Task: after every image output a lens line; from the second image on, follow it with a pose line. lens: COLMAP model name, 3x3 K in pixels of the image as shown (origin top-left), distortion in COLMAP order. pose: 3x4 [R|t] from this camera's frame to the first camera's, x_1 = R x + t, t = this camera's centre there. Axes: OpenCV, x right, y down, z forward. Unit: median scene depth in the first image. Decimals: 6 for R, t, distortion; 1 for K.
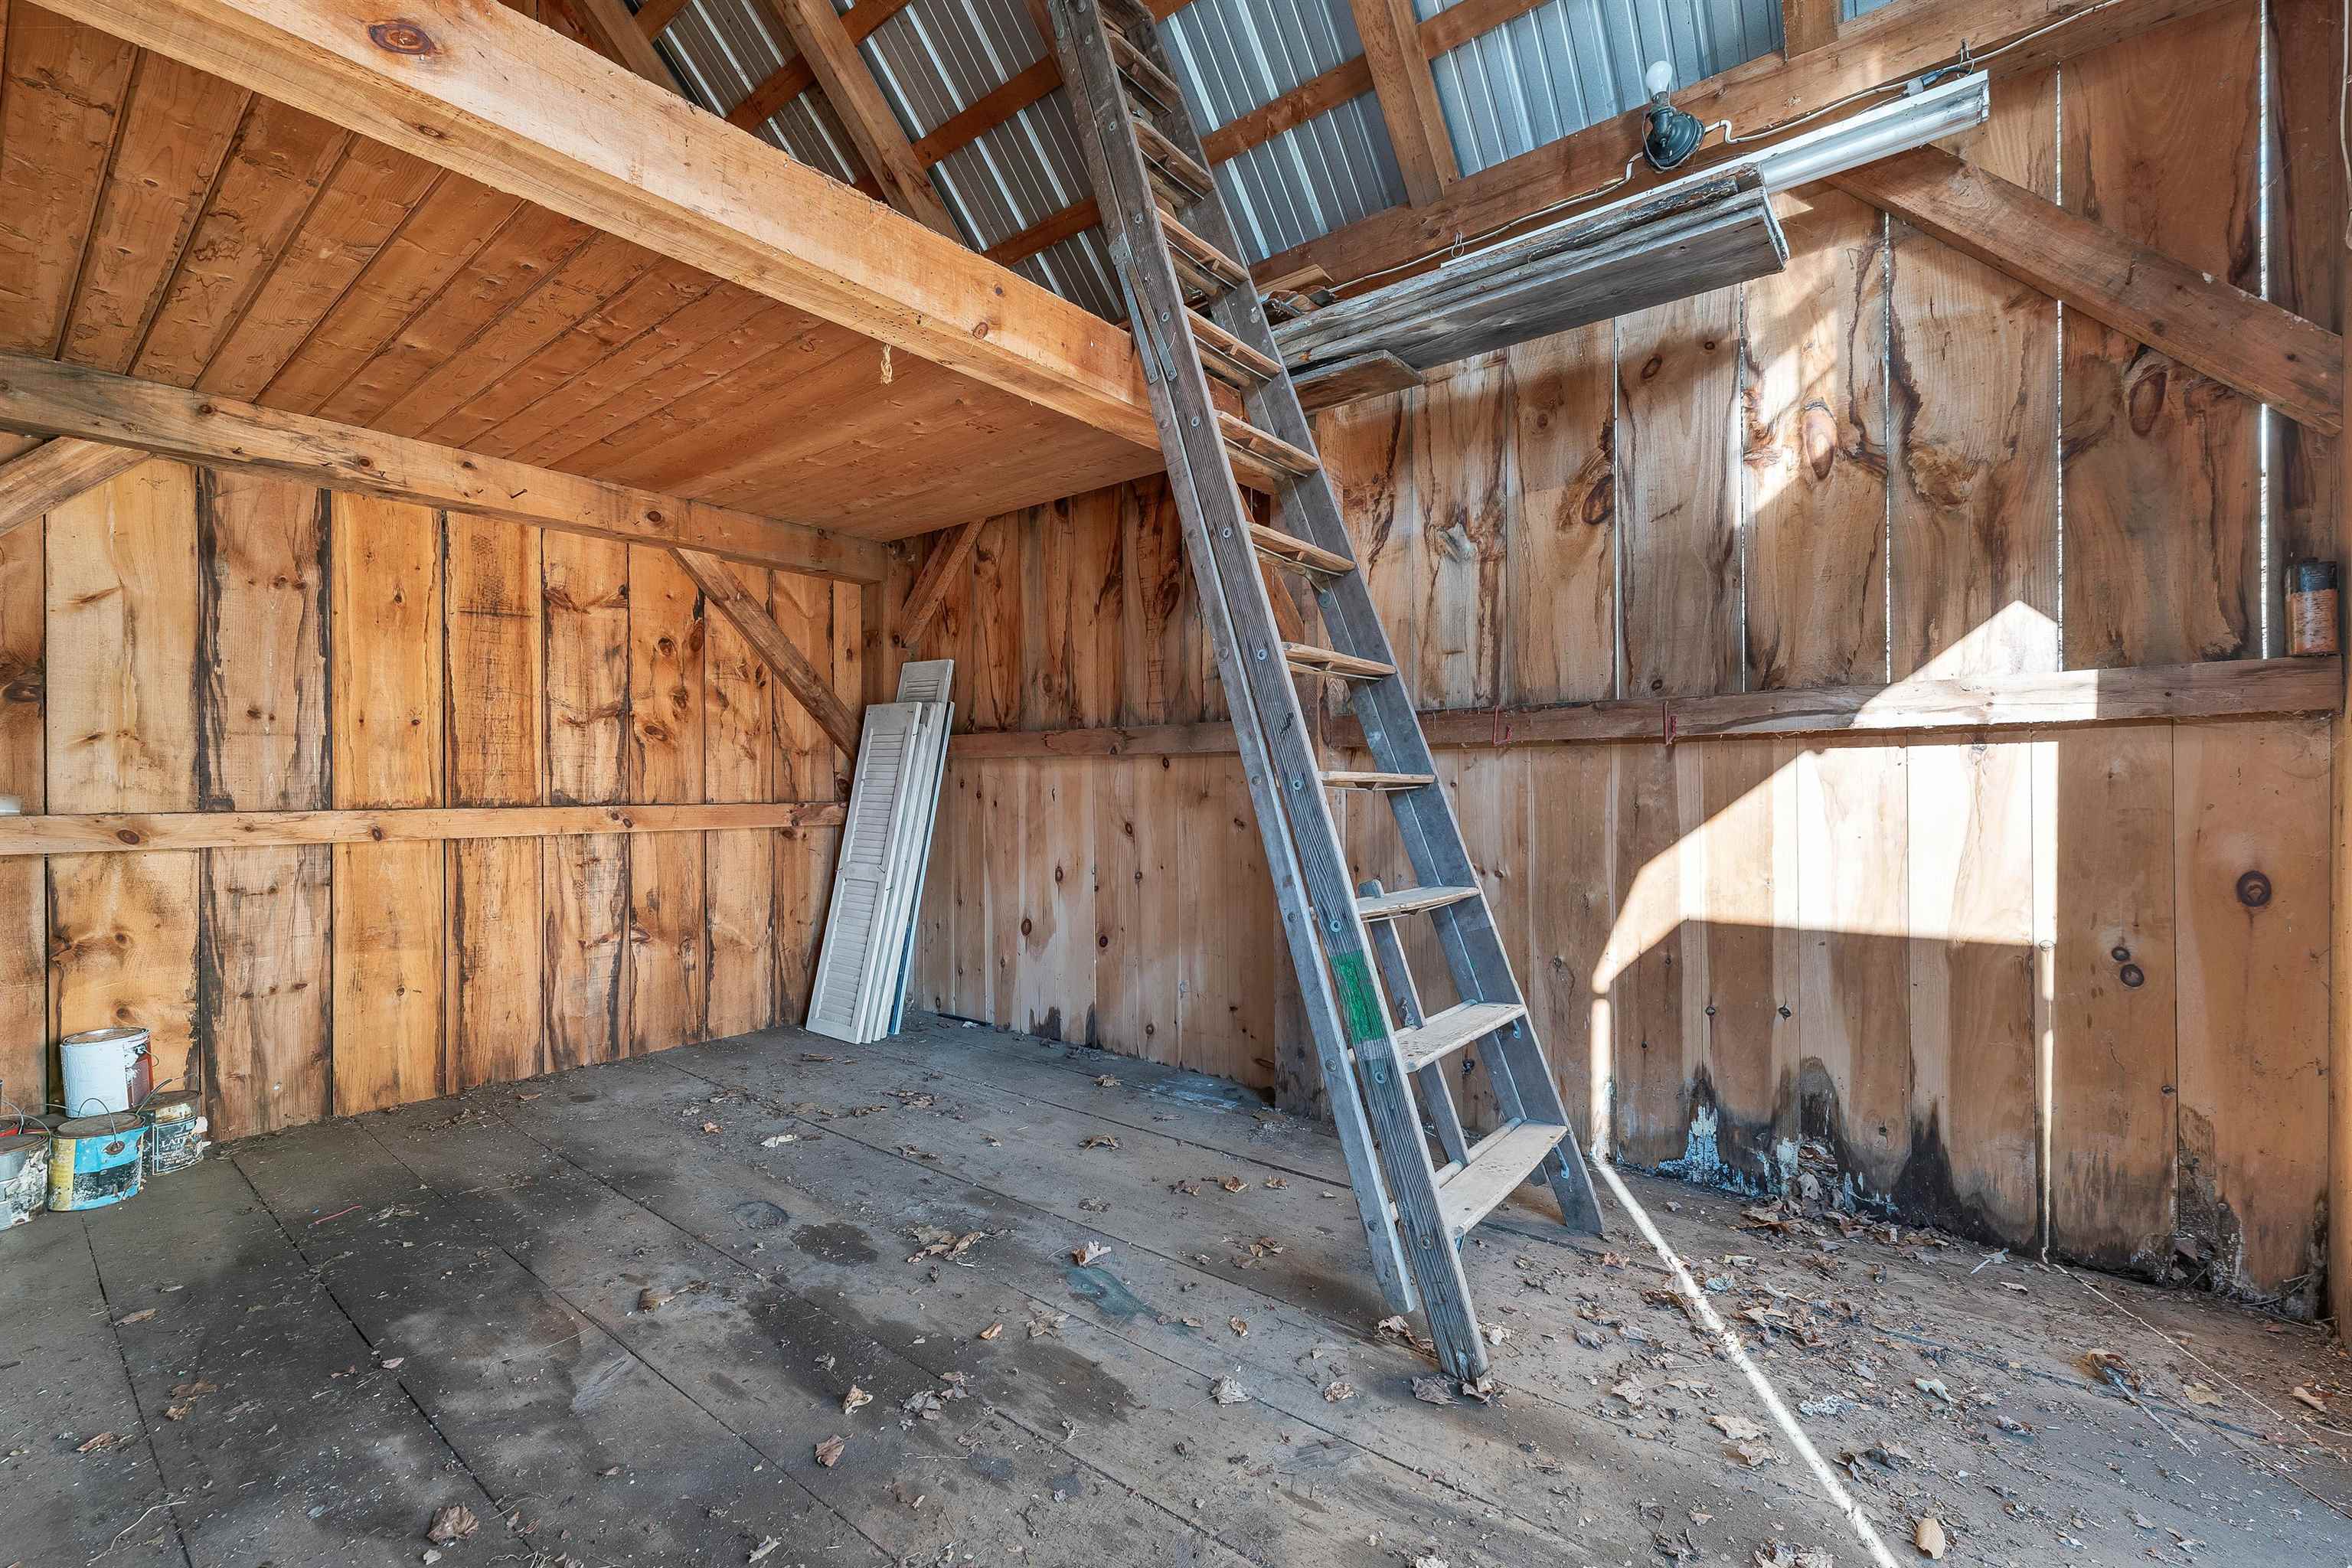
lens RADIAL K [[967.6, 0, 1179.7], [0, 967.6, 786.1], [0, 0, 1]] dist [0.008955, 0.000420]
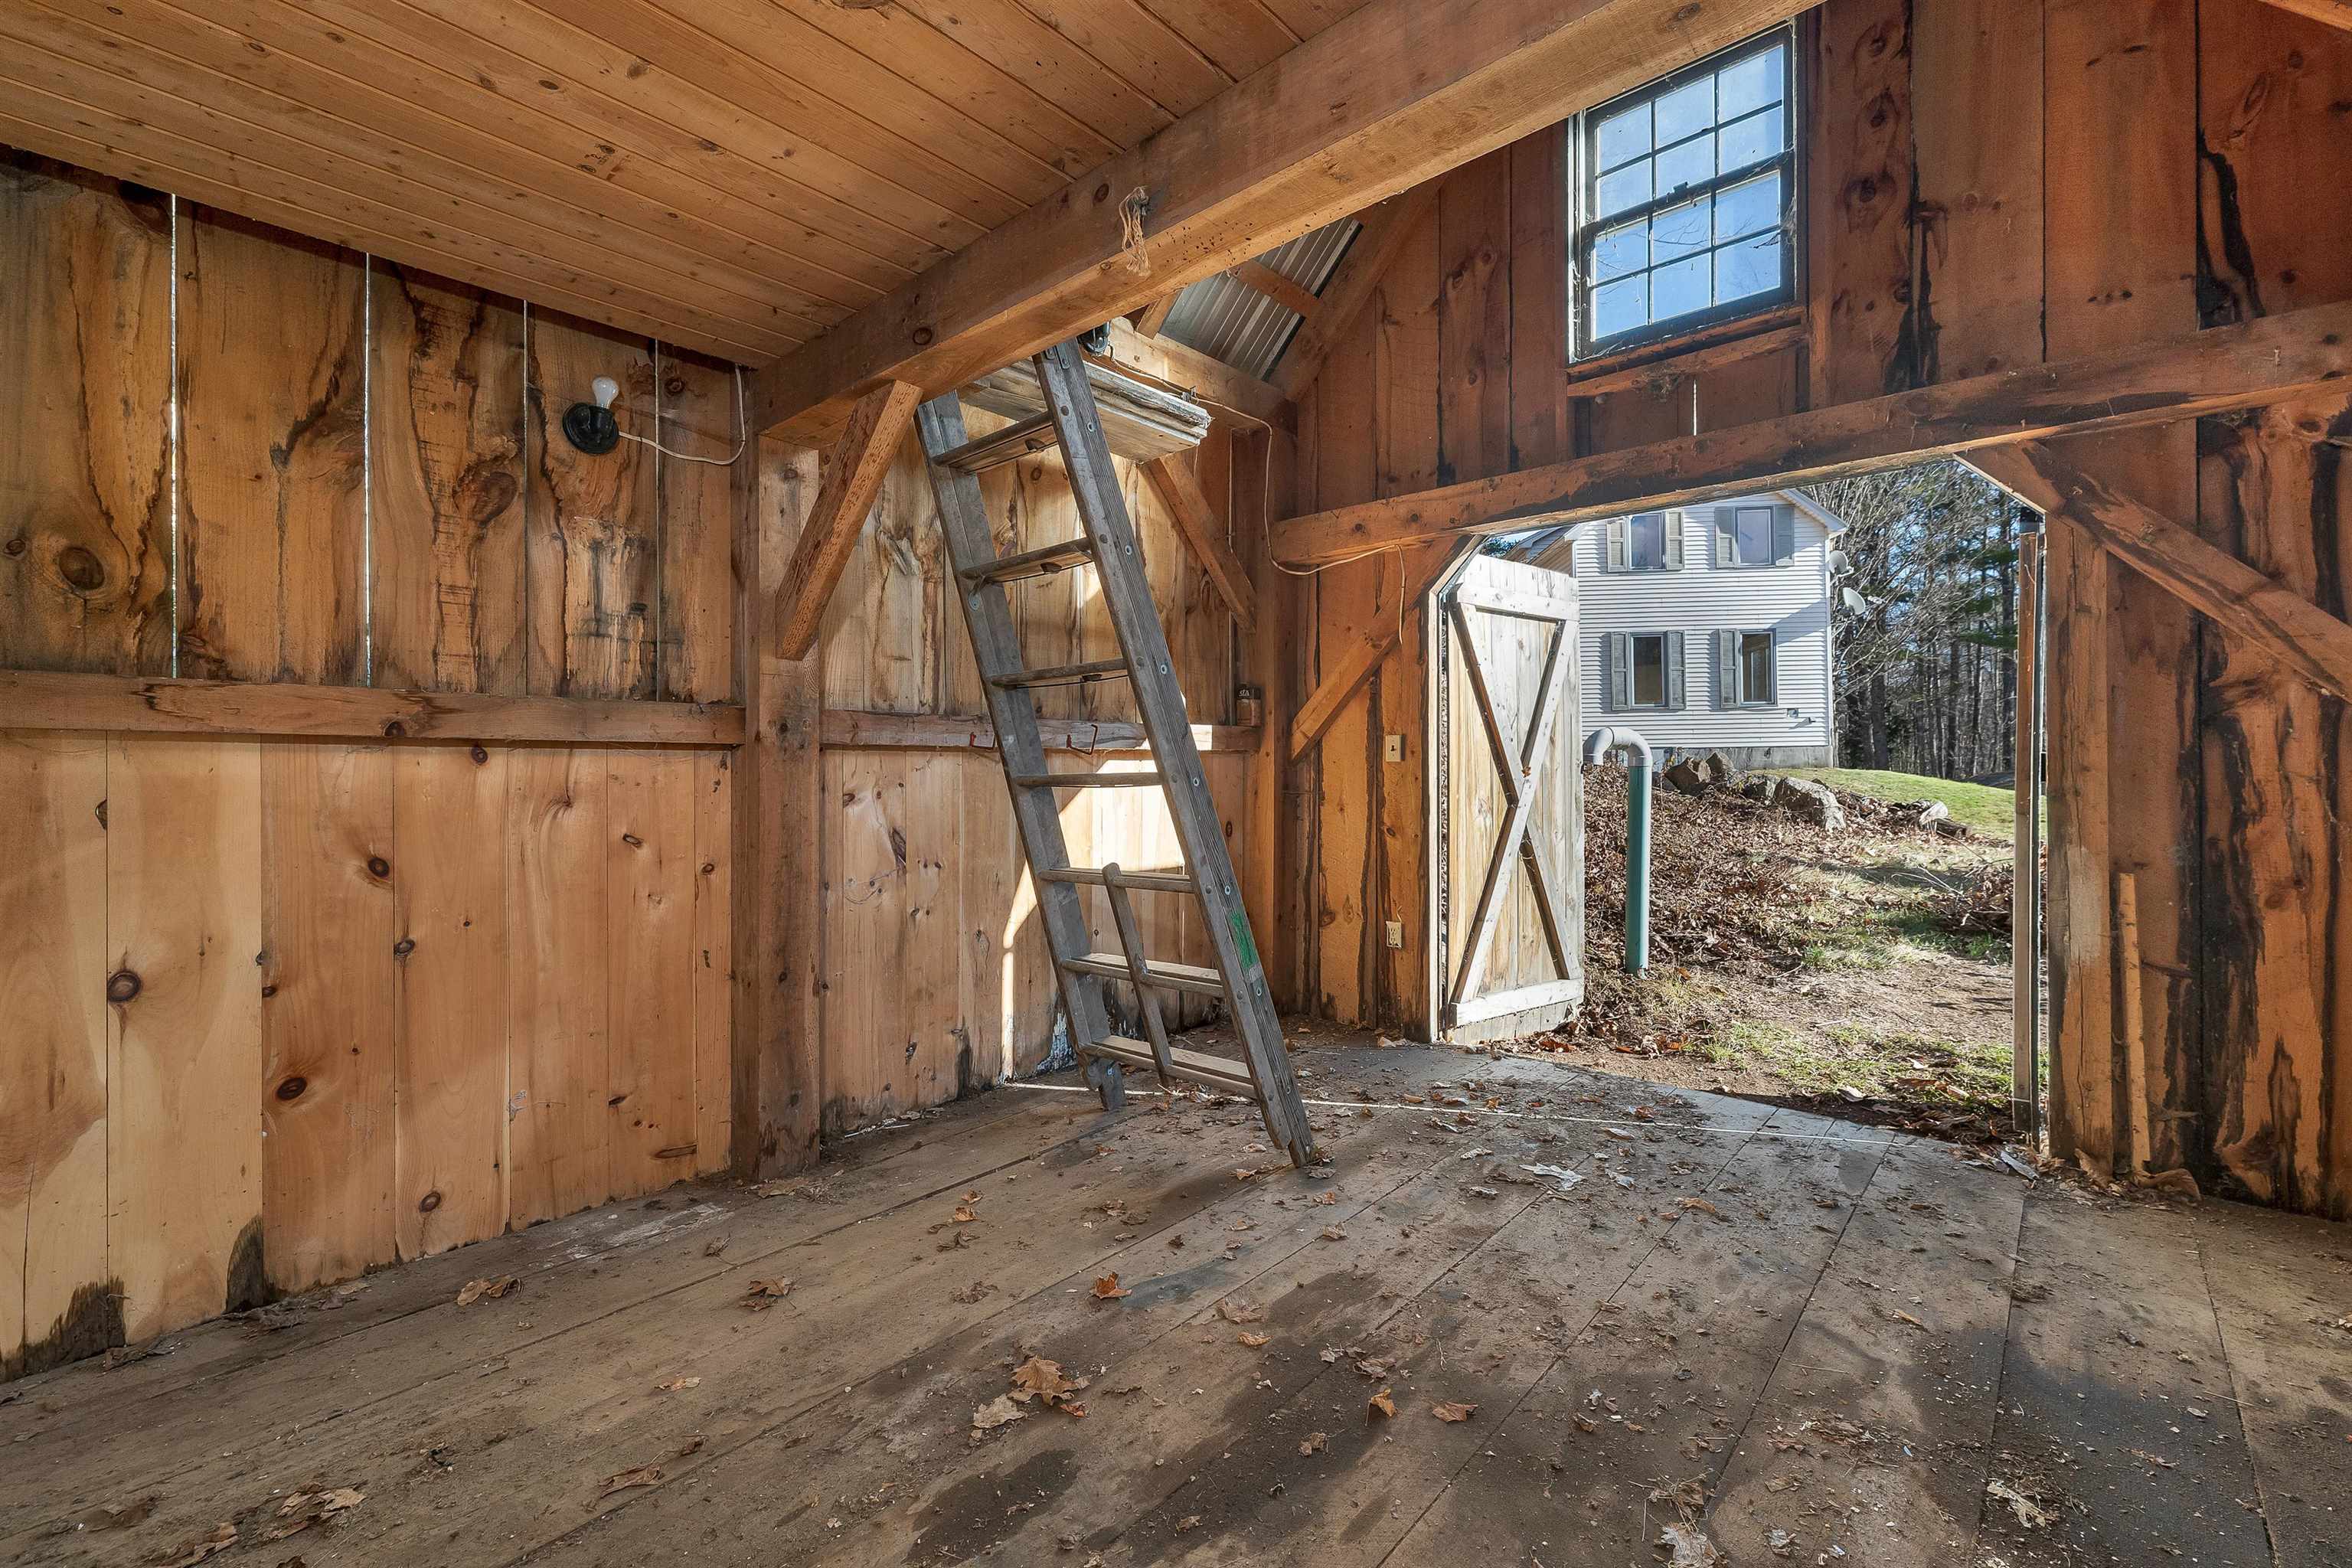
lens RADIAL K [[967.6, 0, 1177.8], [0, 967.6, 774.2], [0, 0, 1]] dist [0.008955, 0.000420]
pose [[0.086797, 0.006924, 0.996202, -0.752914], [0.009931, 0.999920, -0.007815, -0.002060], [-0.996177, 0.010572, 0.086721, 0.626354]]
